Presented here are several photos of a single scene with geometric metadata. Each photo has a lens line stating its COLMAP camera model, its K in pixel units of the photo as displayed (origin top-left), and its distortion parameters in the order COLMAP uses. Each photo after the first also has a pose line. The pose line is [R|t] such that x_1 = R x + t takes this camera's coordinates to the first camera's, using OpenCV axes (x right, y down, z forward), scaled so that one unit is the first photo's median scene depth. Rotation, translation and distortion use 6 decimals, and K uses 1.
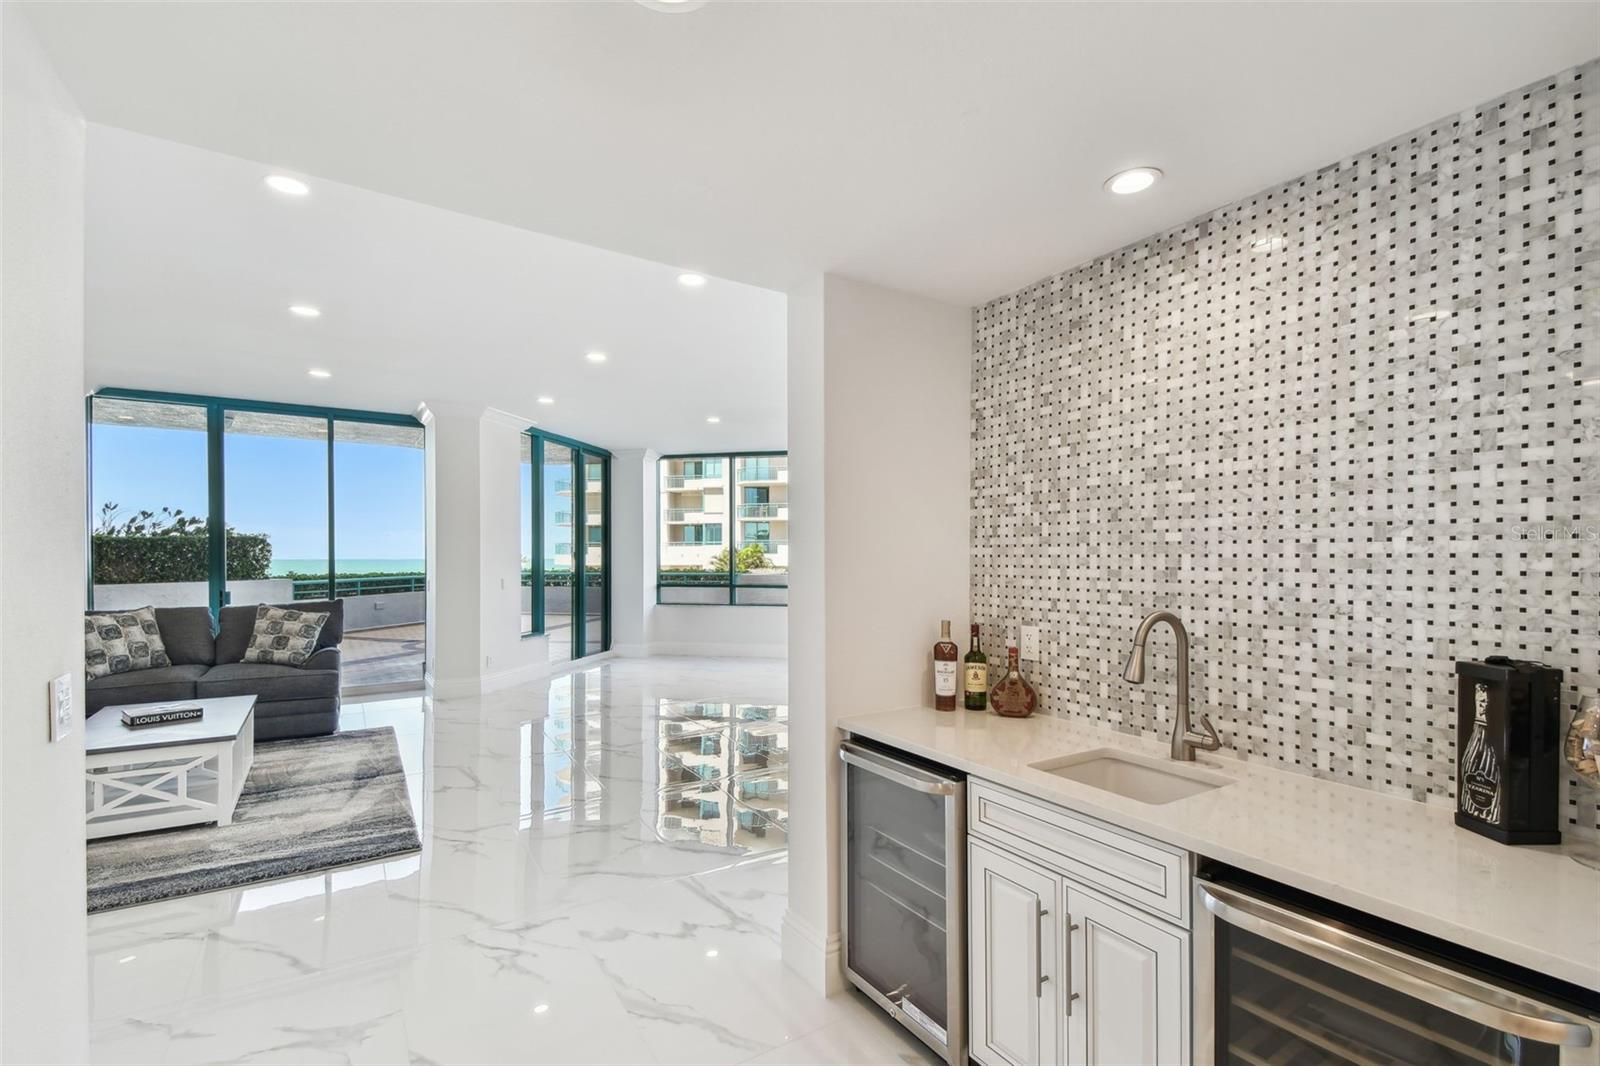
lens RADIAL K [[709.1, 0, 778.3], [0, 709.1, 558.5], [0, 0, 1]] dist [0.000010, -0.004103]
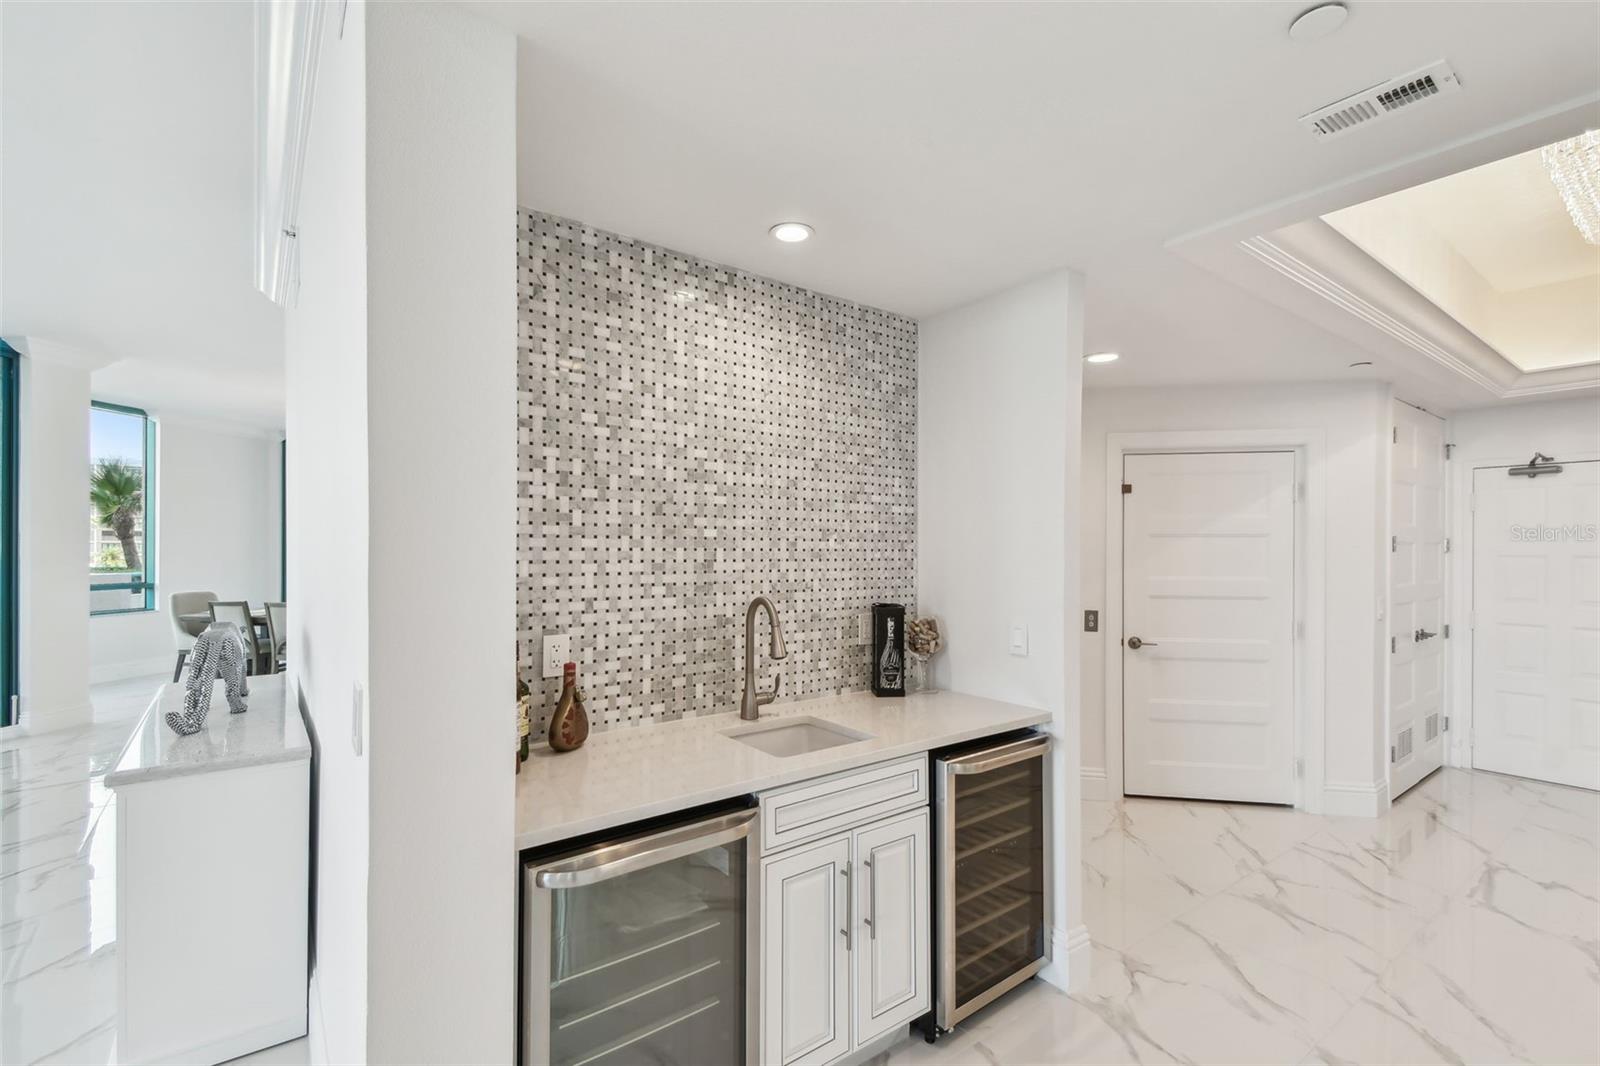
lens RADIAL K [[709.1, 0, 798.4], [0, 709.1, 546.8], [0, 0, 1]] dist [0.000010, -0.004103]
pose [[-0.118807, -0.001320, 0.992916, -0.590728], [-0.005075, 0.999987, 0.000722, -0.009853], [-0.992904, -0.004953, -0.118812, 0.989933]]
